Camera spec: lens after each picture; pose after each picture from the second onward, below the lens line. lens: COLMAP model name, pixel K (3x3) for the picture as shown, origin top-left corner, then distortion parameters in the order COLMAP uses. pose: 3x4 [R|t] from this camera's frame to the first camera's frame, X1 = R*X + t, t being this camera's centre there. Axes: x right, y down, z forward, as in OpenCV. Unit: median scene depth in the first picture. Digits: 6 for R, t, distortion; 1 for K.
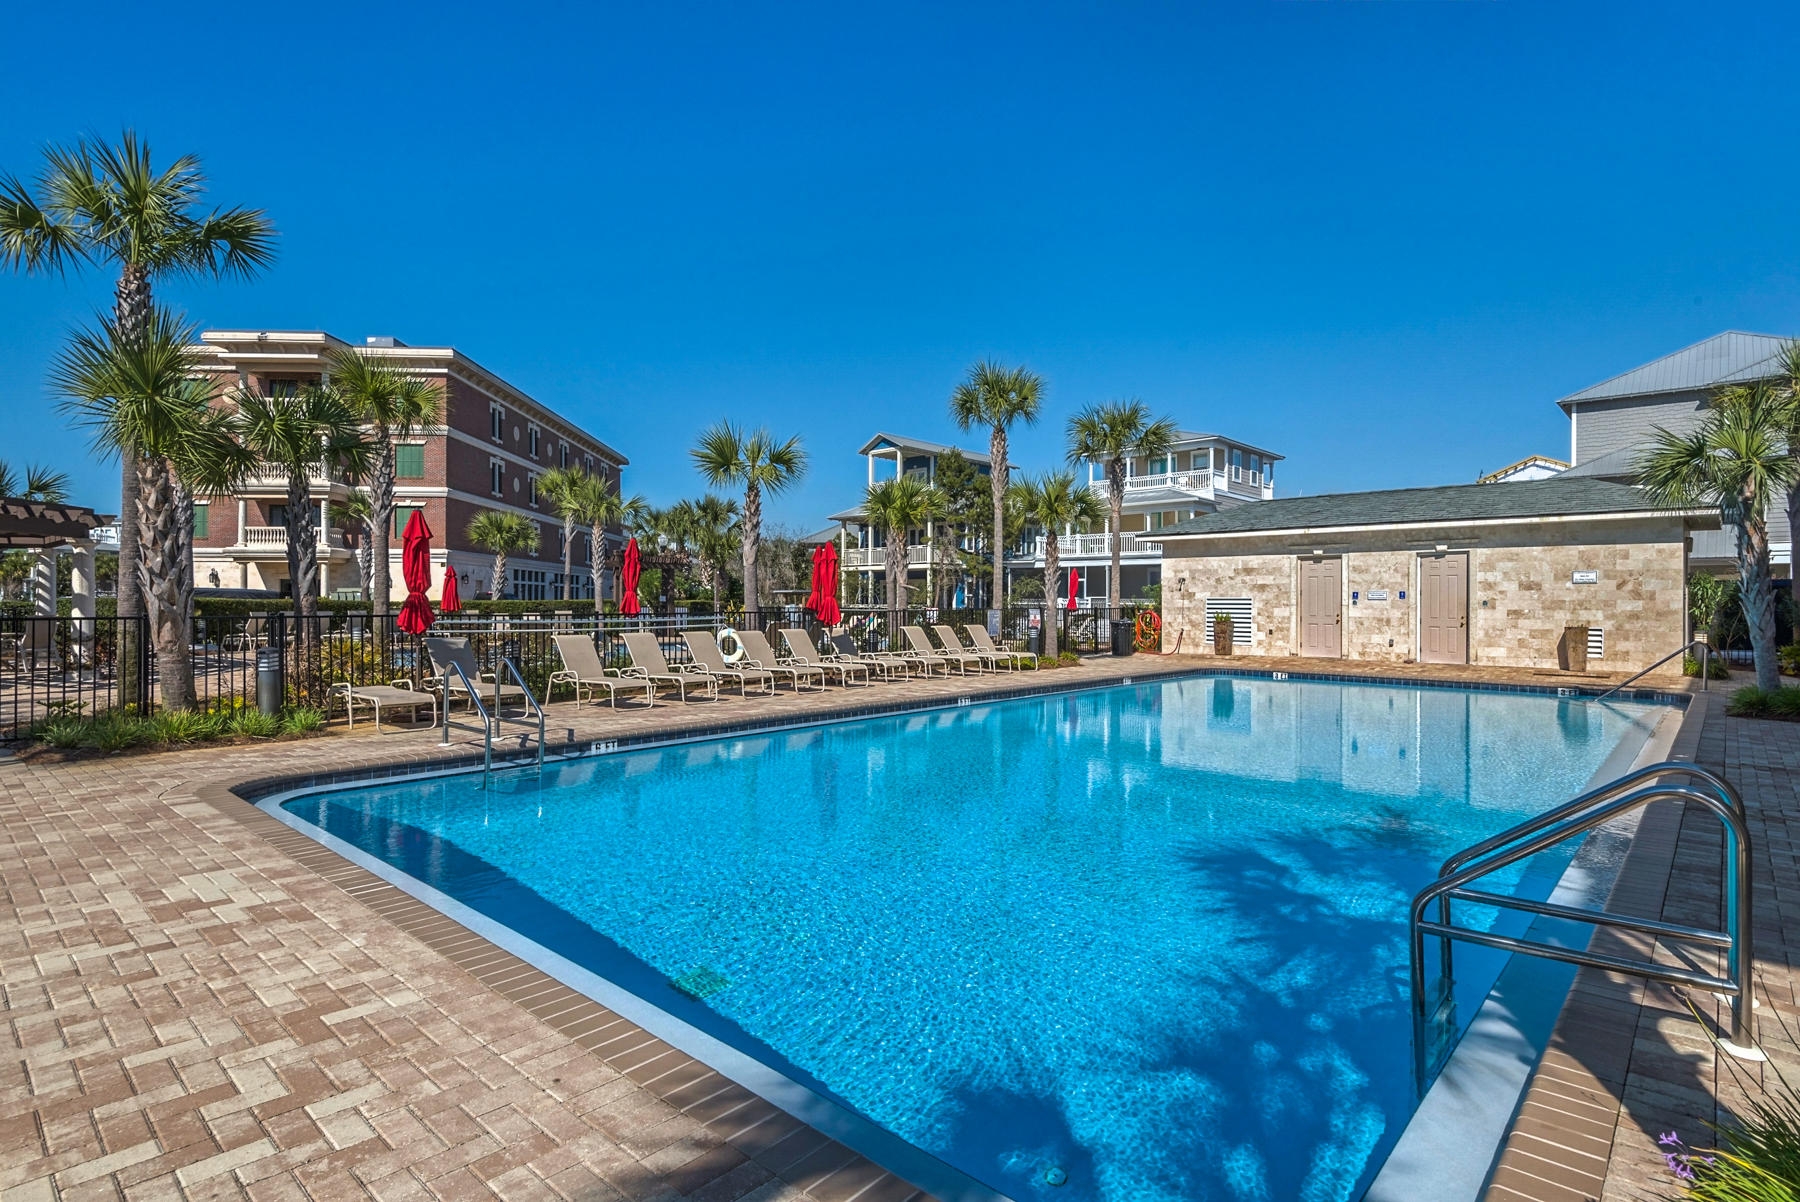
lens RADIAL K [[904.5, 0, 900.2], [0, 904.5, 589.3], [0, 0, 1]] dist [-0.000321, -0.004362]
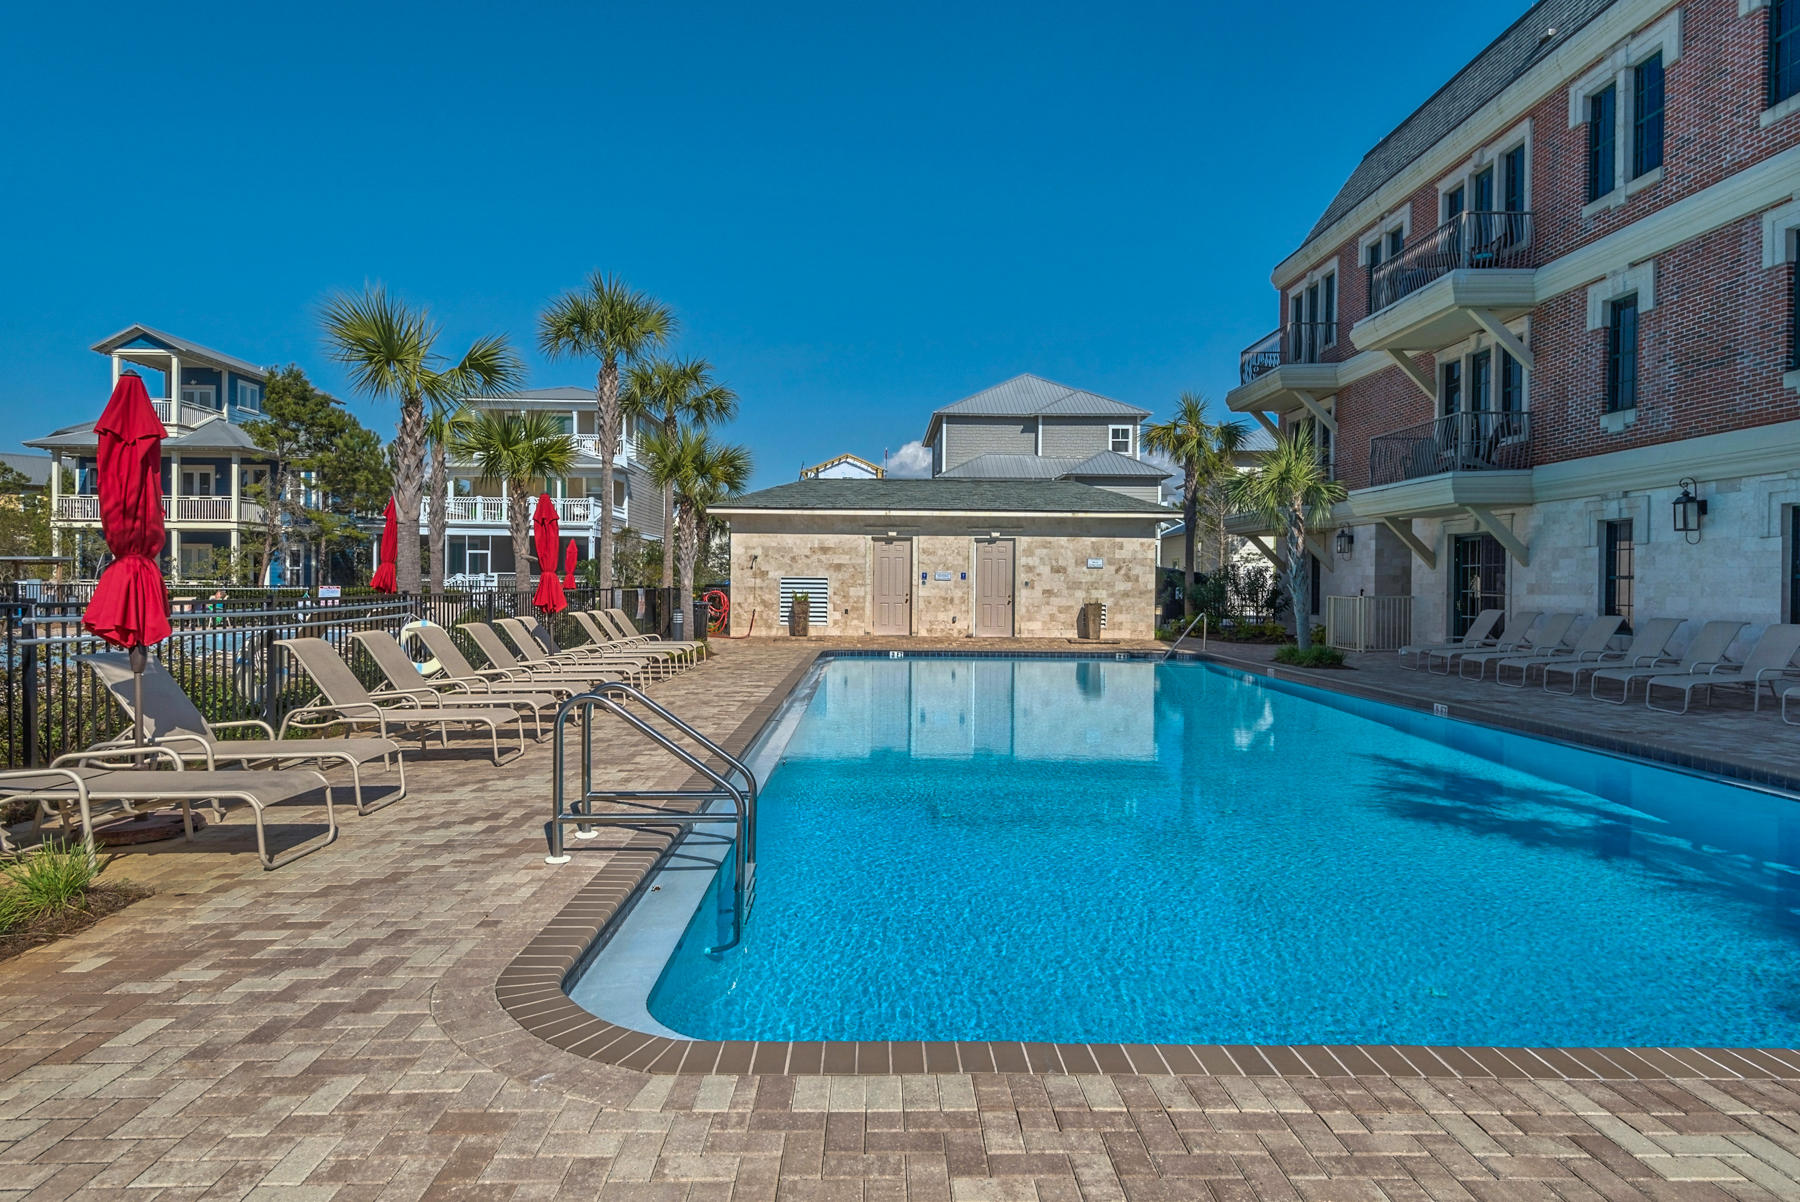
lens RADIAL K [[964.0, 0, 915.8], [0, 964.0, 588.3], [0, 0, 1]] dist [0.006399, -0.001904]
pose [[0.711134, -0.000310, 0.703056, -0.301019], [-0.016849, 0.999705, 0.017484, 0.001698], [-0.702854, -0.024279, 0.710919, 0.200859]]
